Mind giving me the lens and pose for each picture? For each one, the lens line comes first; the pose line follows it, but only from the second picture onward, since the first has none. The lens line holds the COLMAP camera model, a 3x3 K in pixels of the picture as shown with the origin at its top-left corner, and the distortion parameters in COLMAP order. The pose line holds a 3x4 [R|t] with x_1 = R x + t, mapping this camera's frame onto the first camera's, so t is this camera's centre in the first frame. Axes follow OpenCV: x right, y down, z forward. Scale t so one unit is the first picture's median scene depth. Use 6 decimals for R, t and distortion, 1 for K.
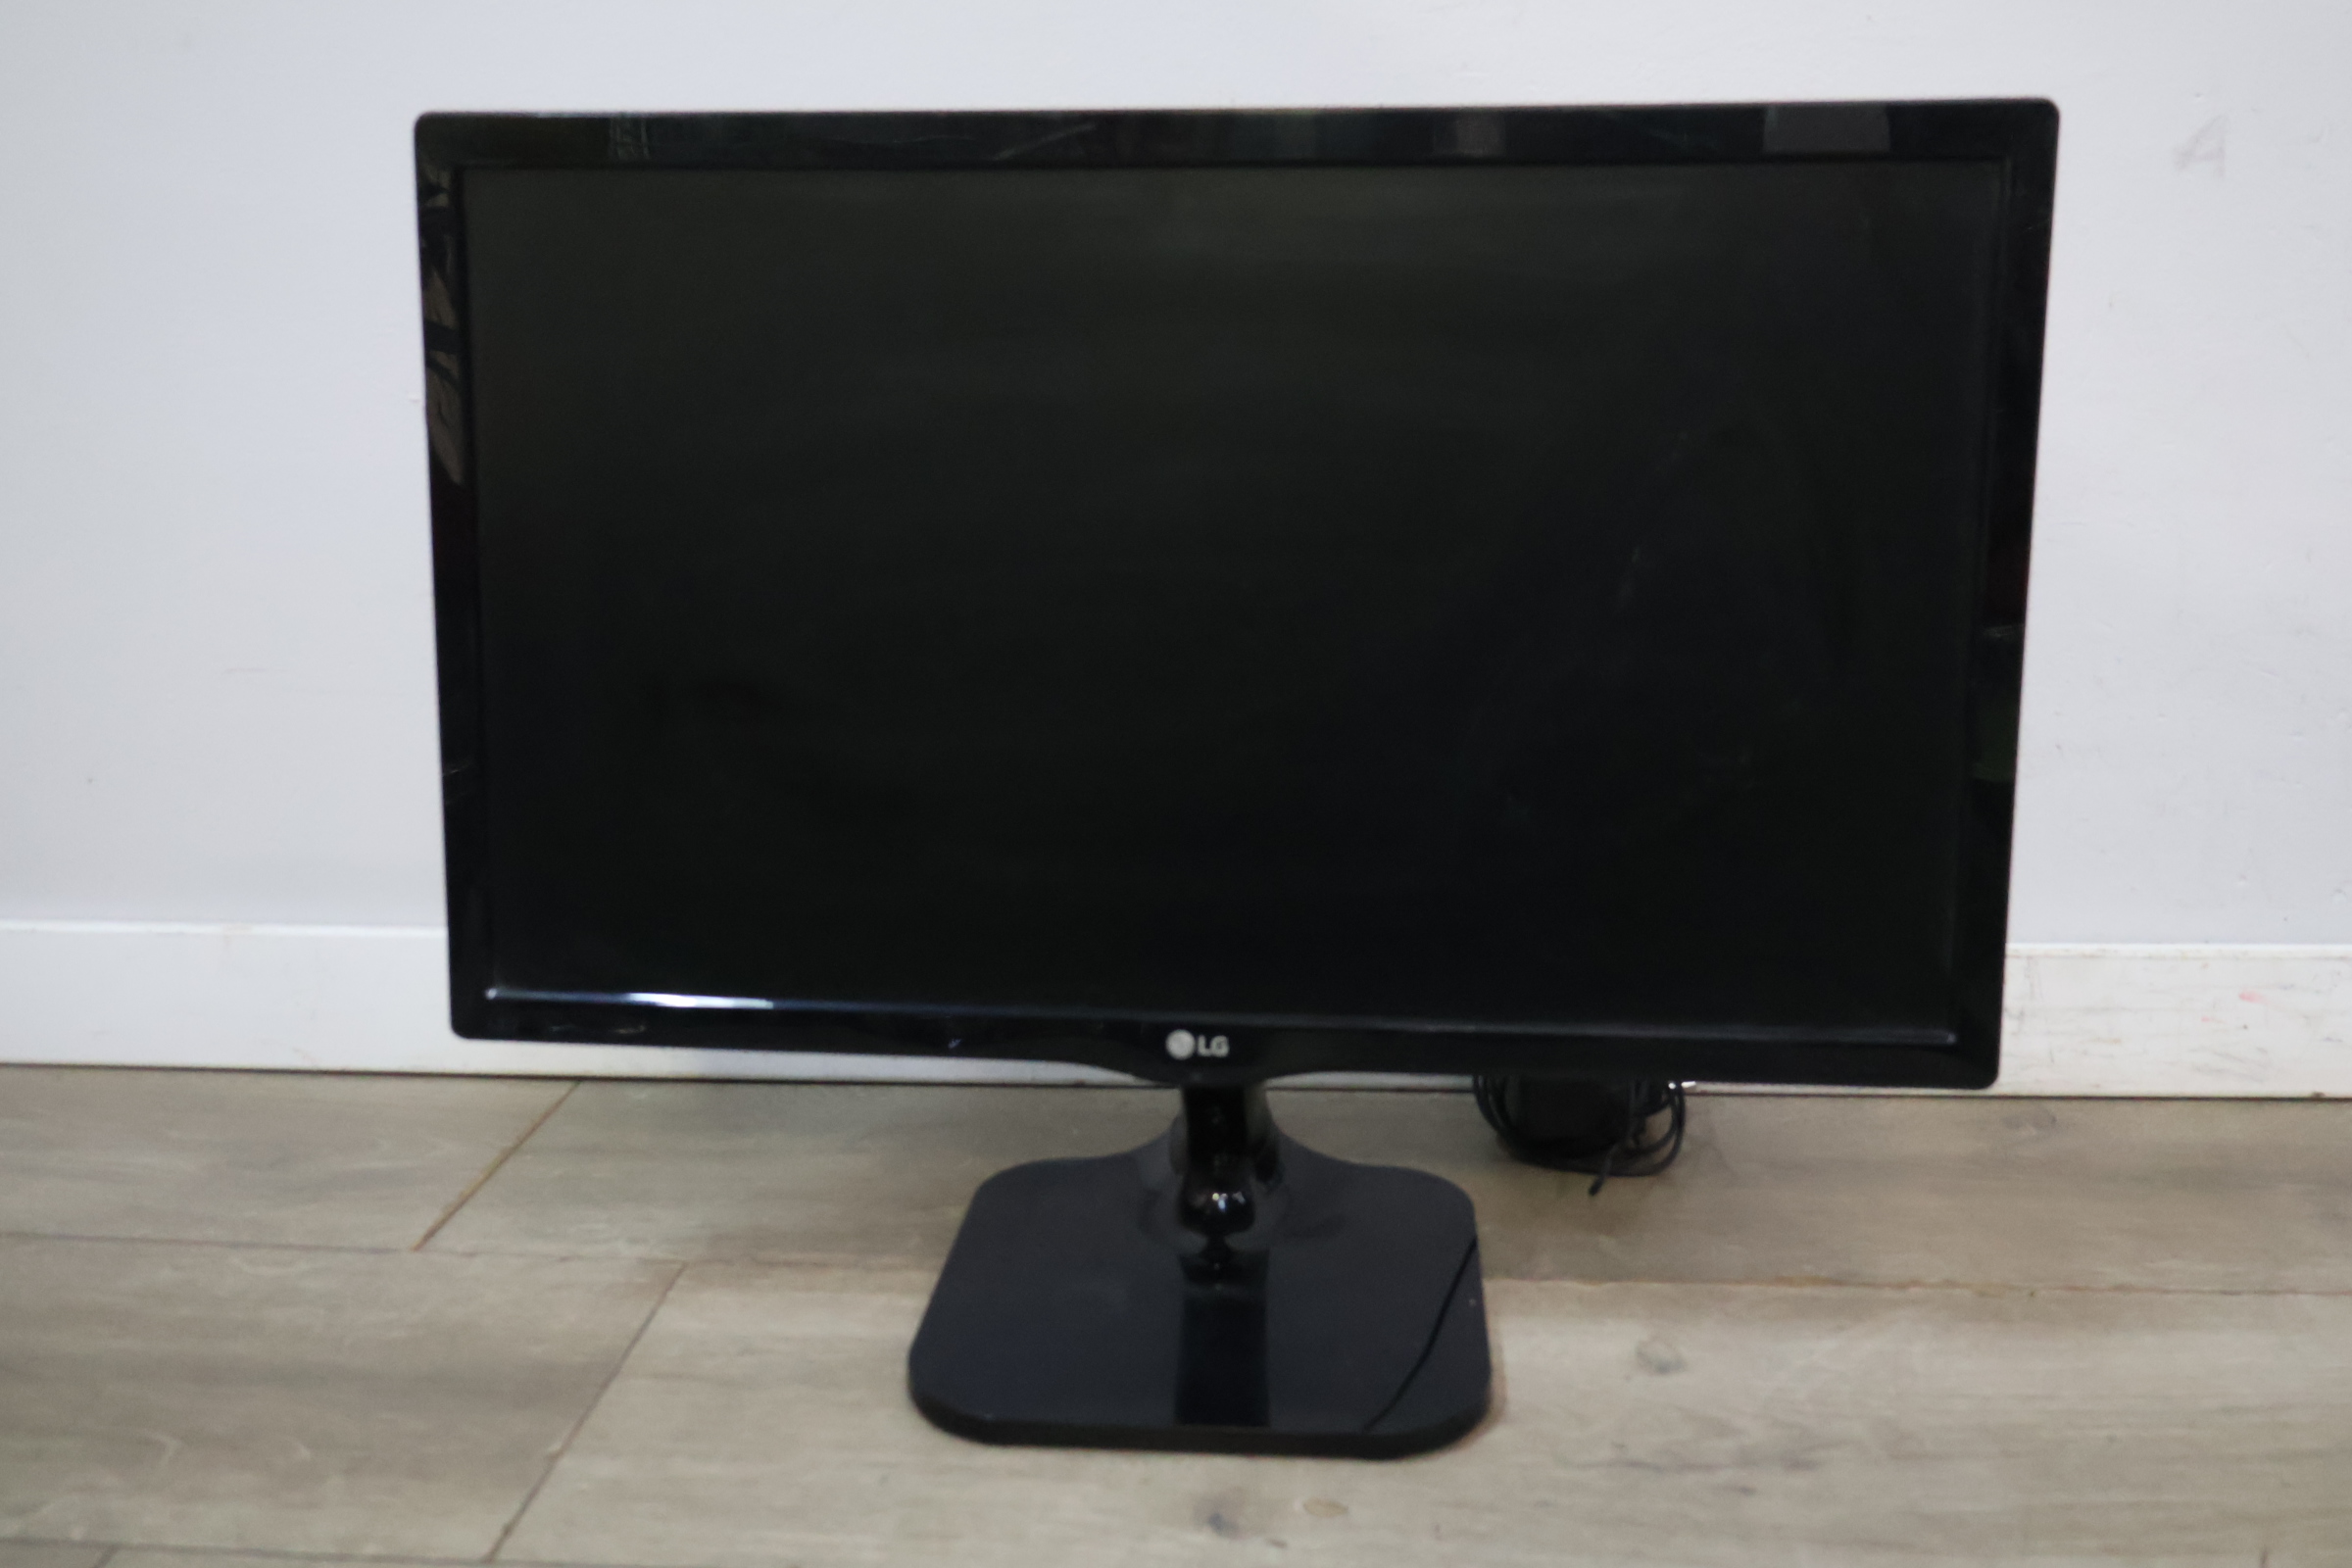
lens RADIAL K [[2080.5, 0, 1186.4], [0, 2080.5, 772.7], [0, 0, 1]] dist [-0.002728, 0.014059]
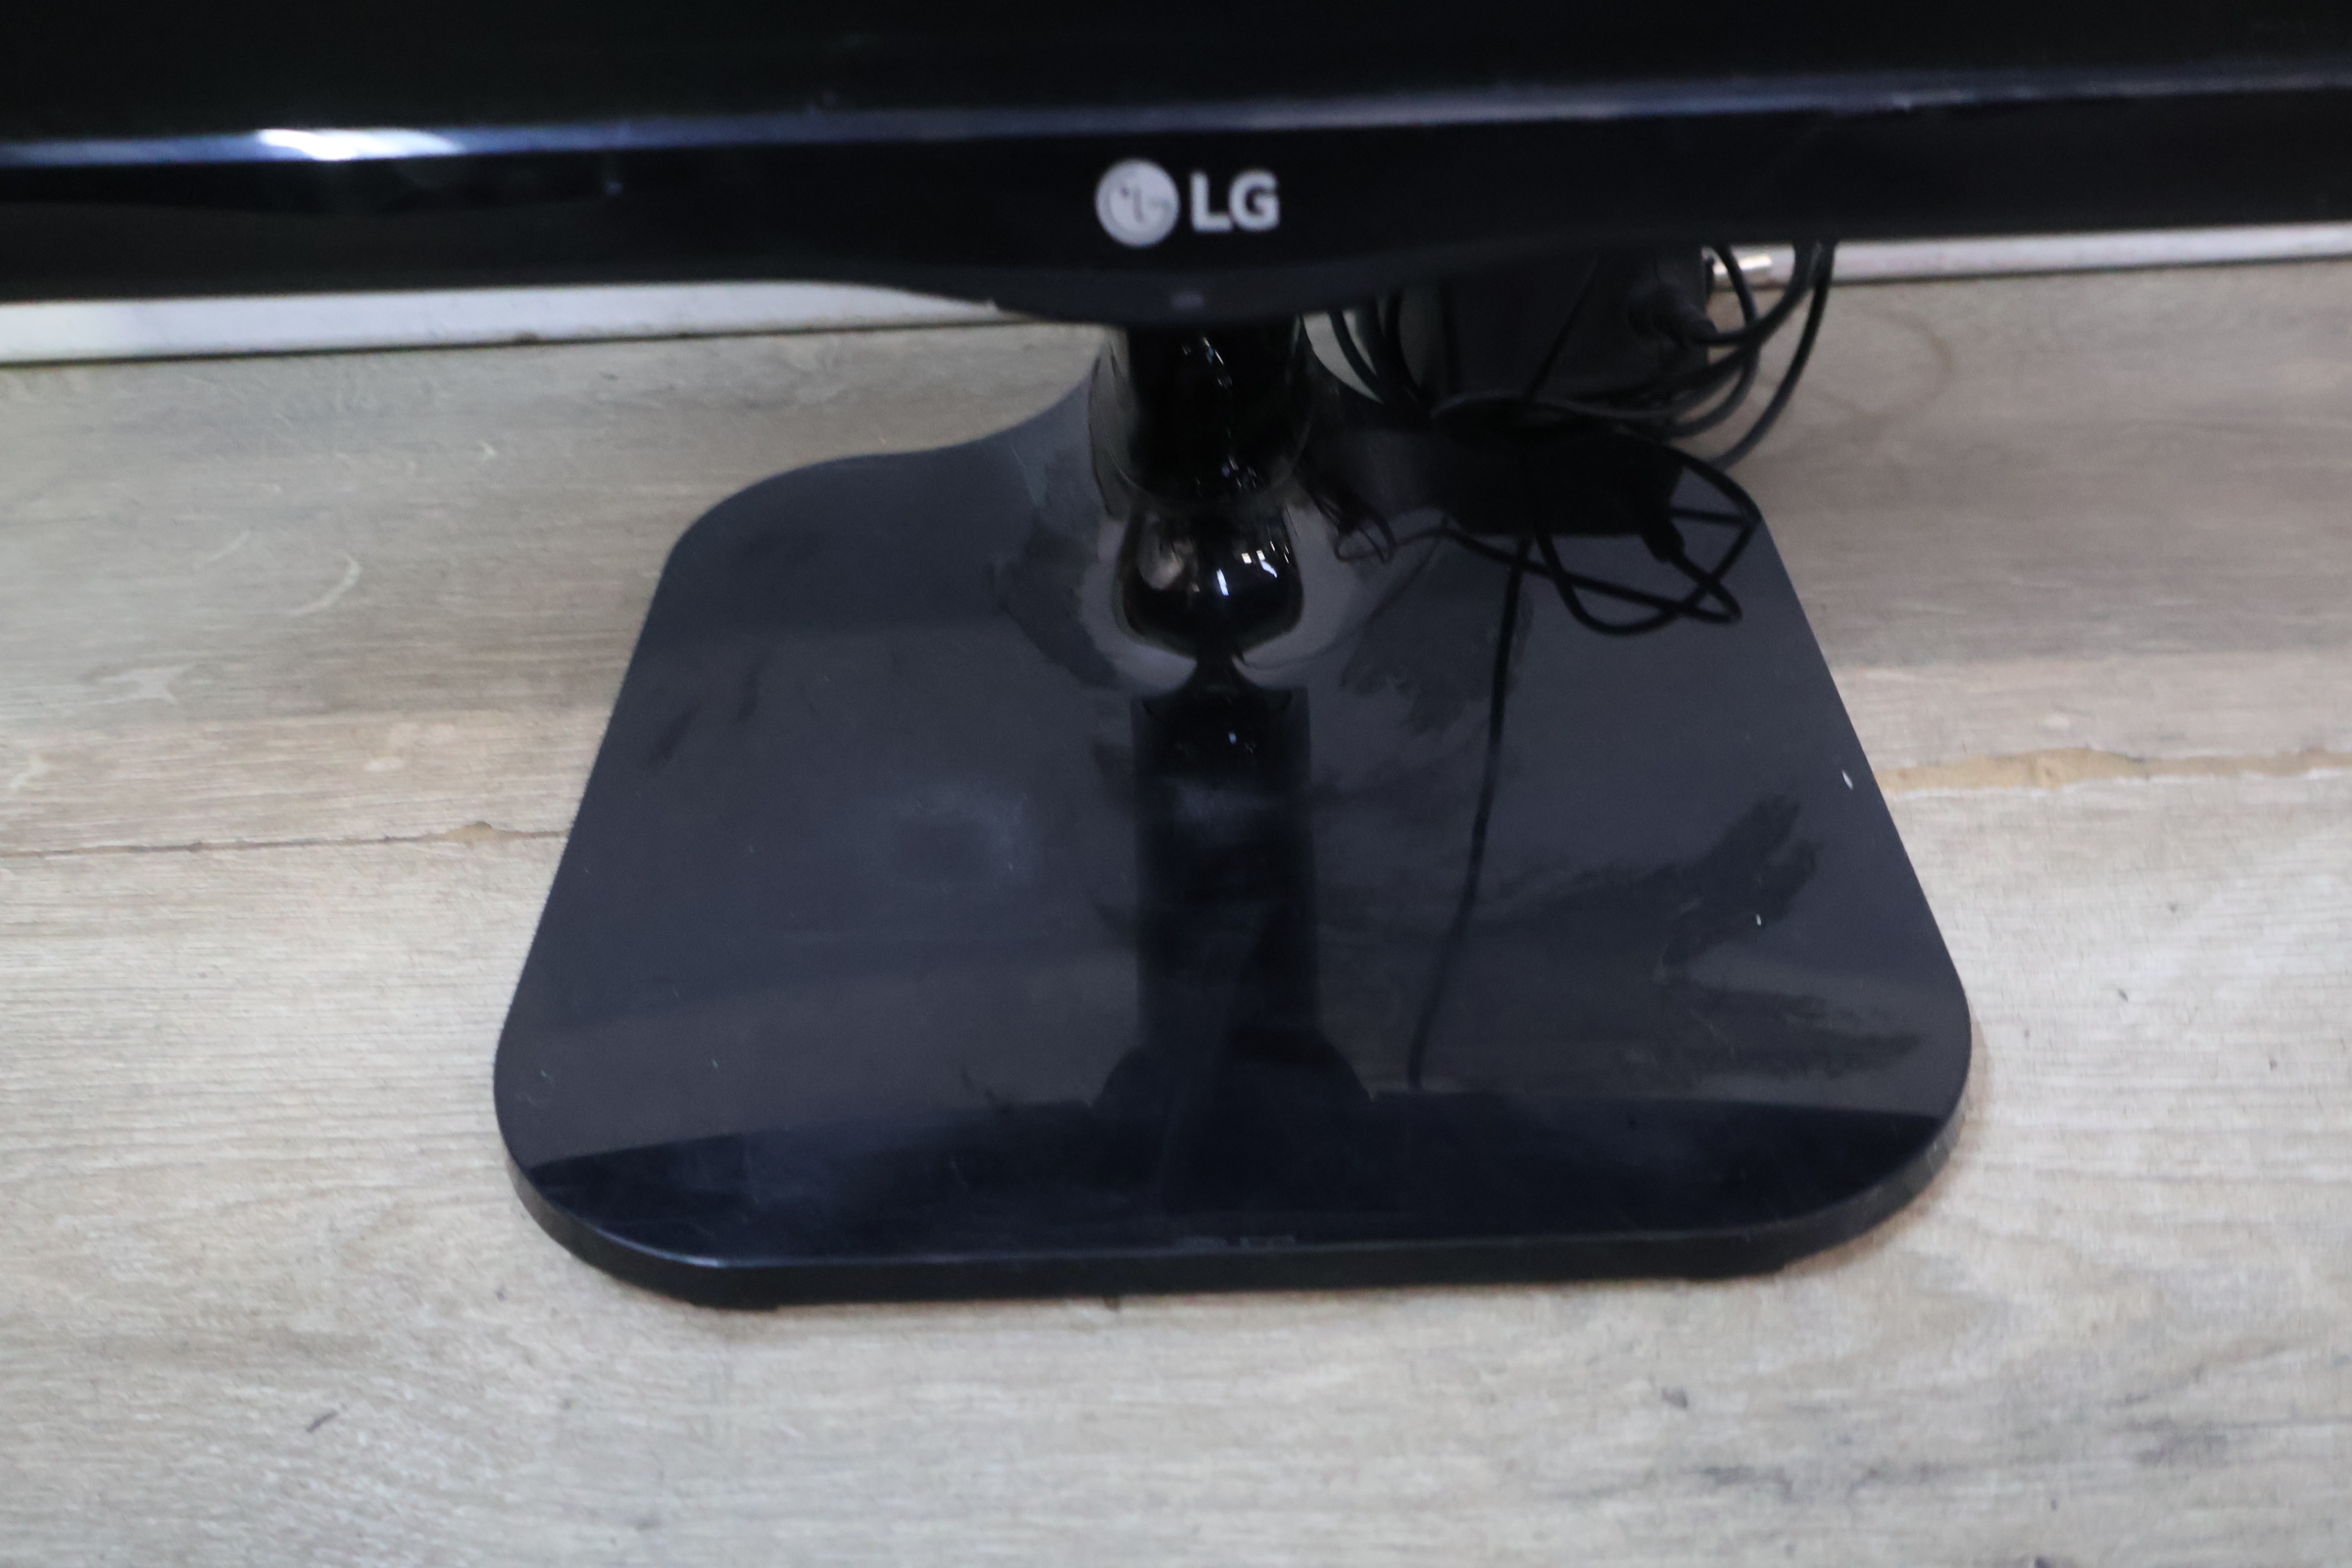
lens RADIAL K [[2104.8, 0, 1176.0], [0, 2104.8, 784.0], [0, 0, 1]] dist [0.009578, 0.004764]
pose [[0.996959, -0.070225, 0.033787, 0.101352], [0.050491, 0.912320, 0.406352, 0.062263], [-0.059361, -0.403410, 0.913092, 0.618775]]
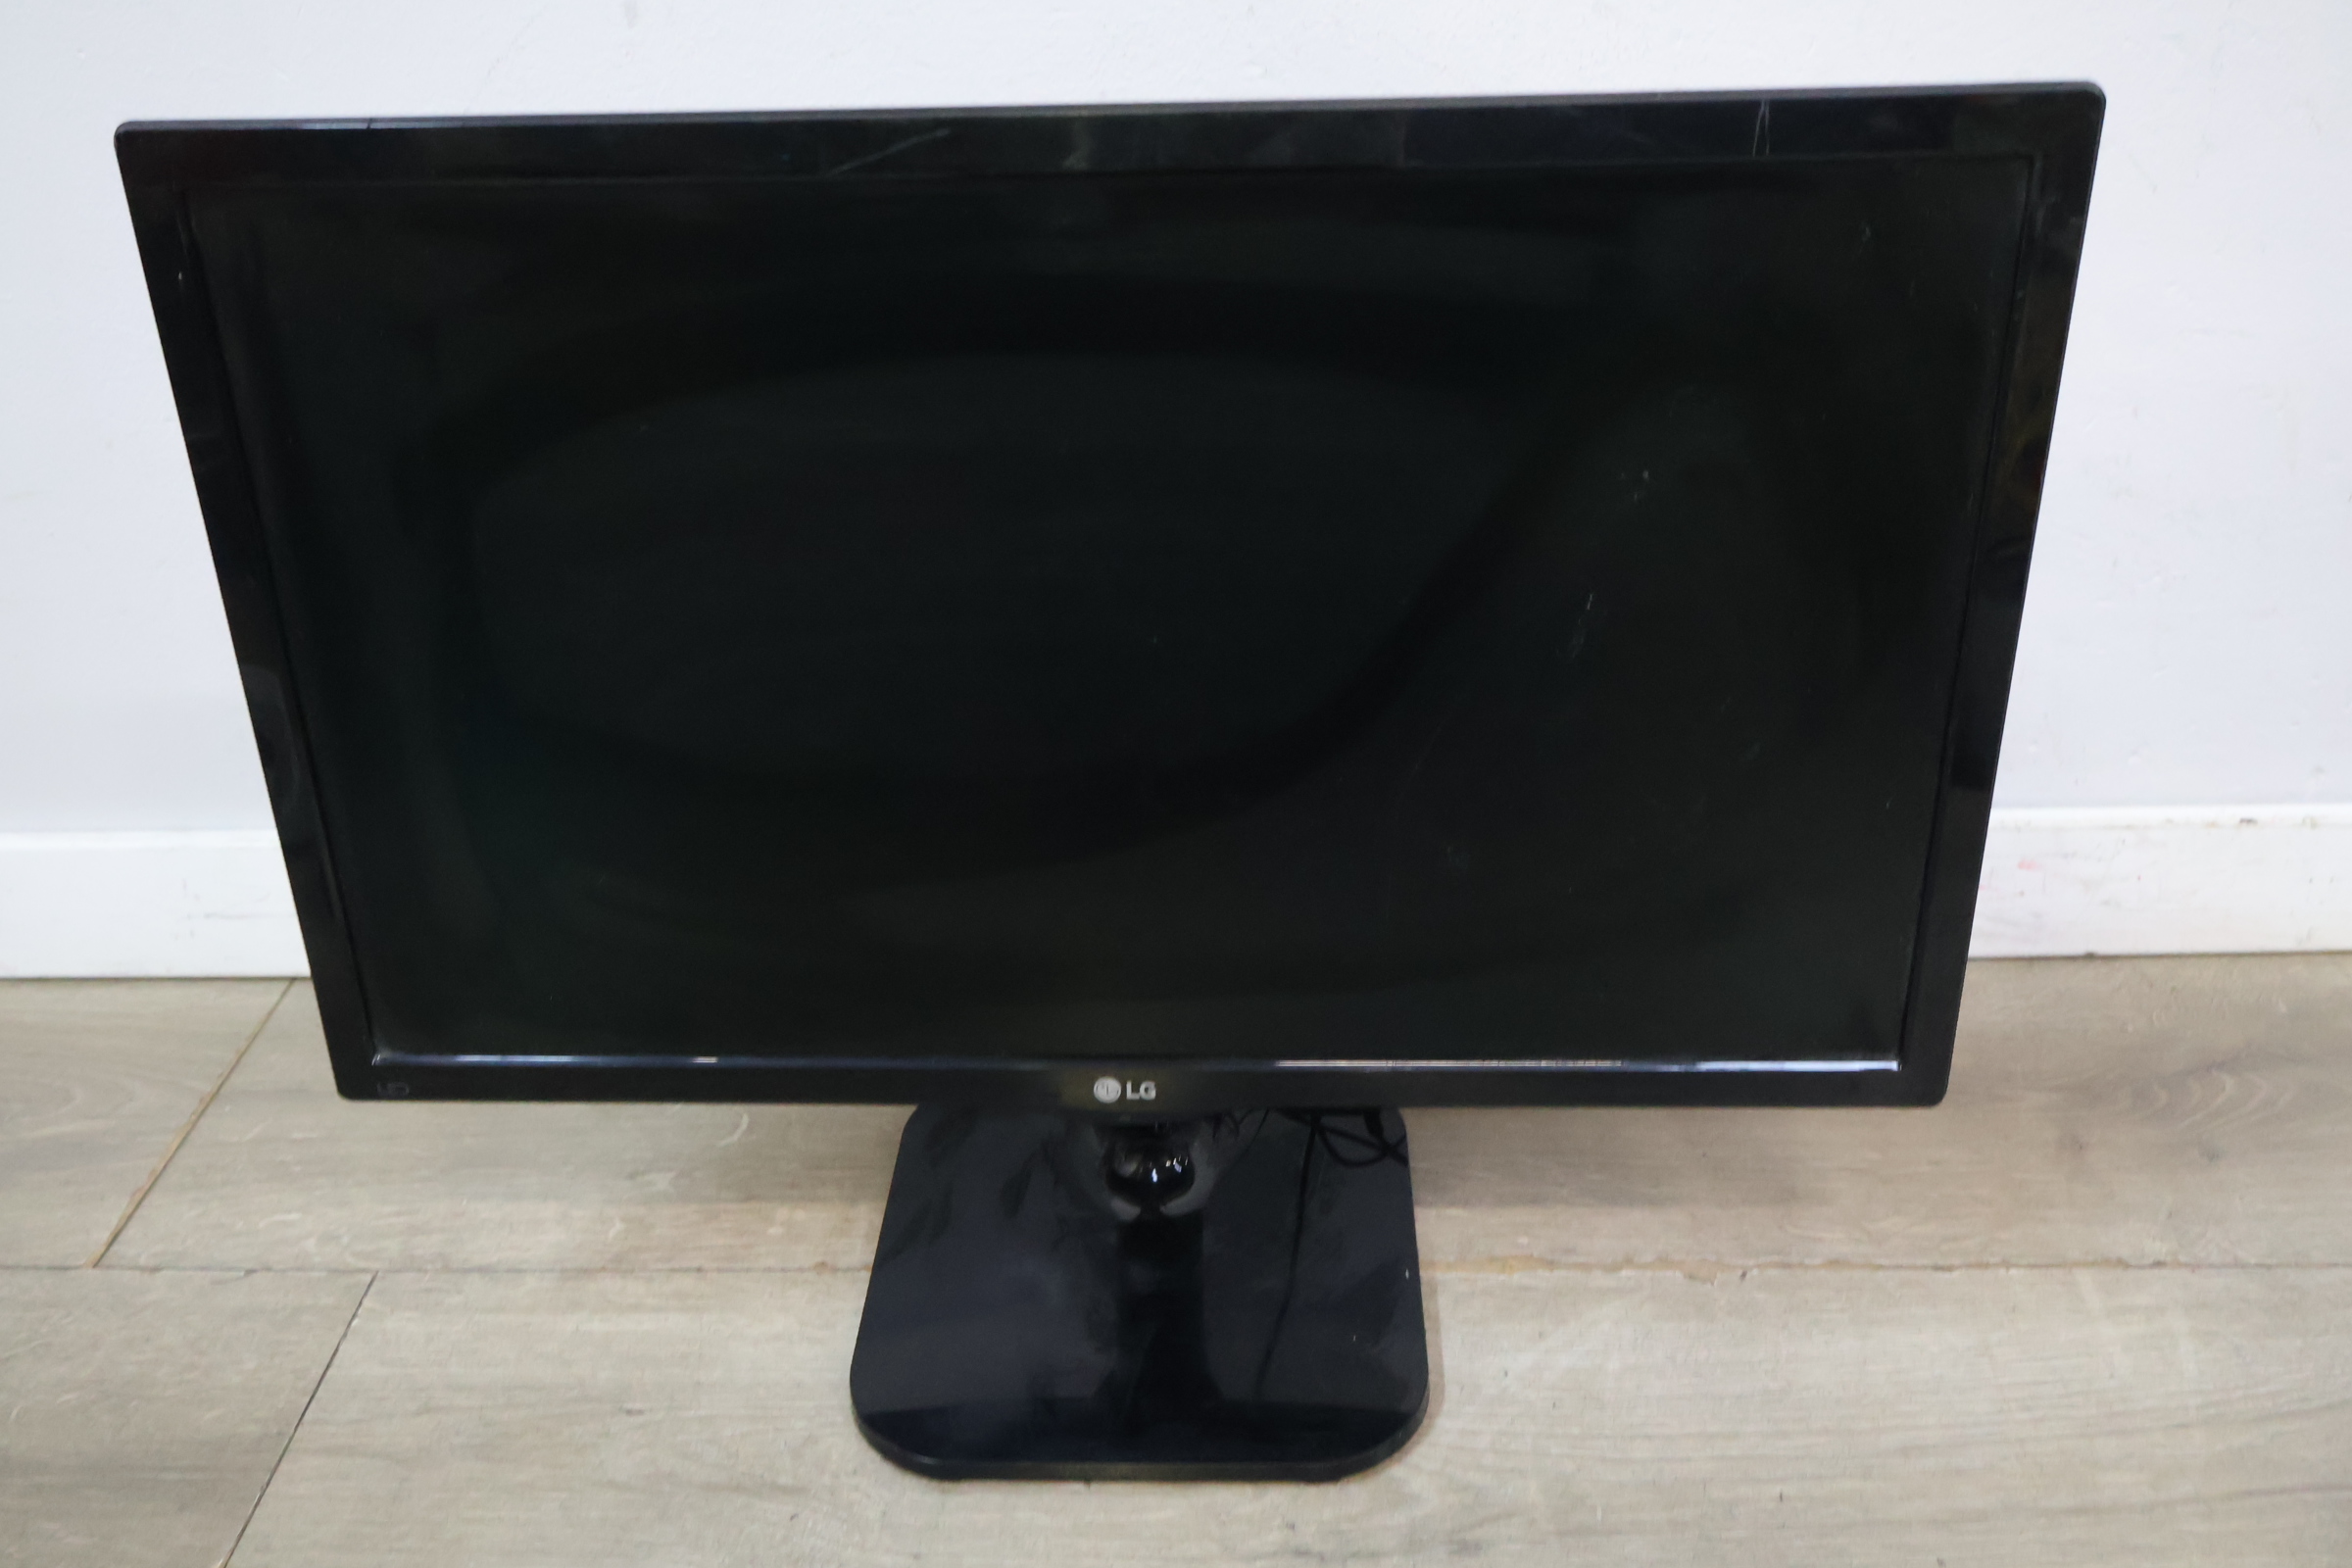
lens RADIAL K [[2081.9, 0, 1172.8], [0, 2081.9, 788.3], [0, 0, 1]] dist [0.012144, -0.001564]
pose [[0.999212, -0.037506, 0.012970, 0.132822], [0.031893, 0.953416, 0.299967, -0.272620], [-0.023617, -0.299317, 0.953861, 0.135197]]
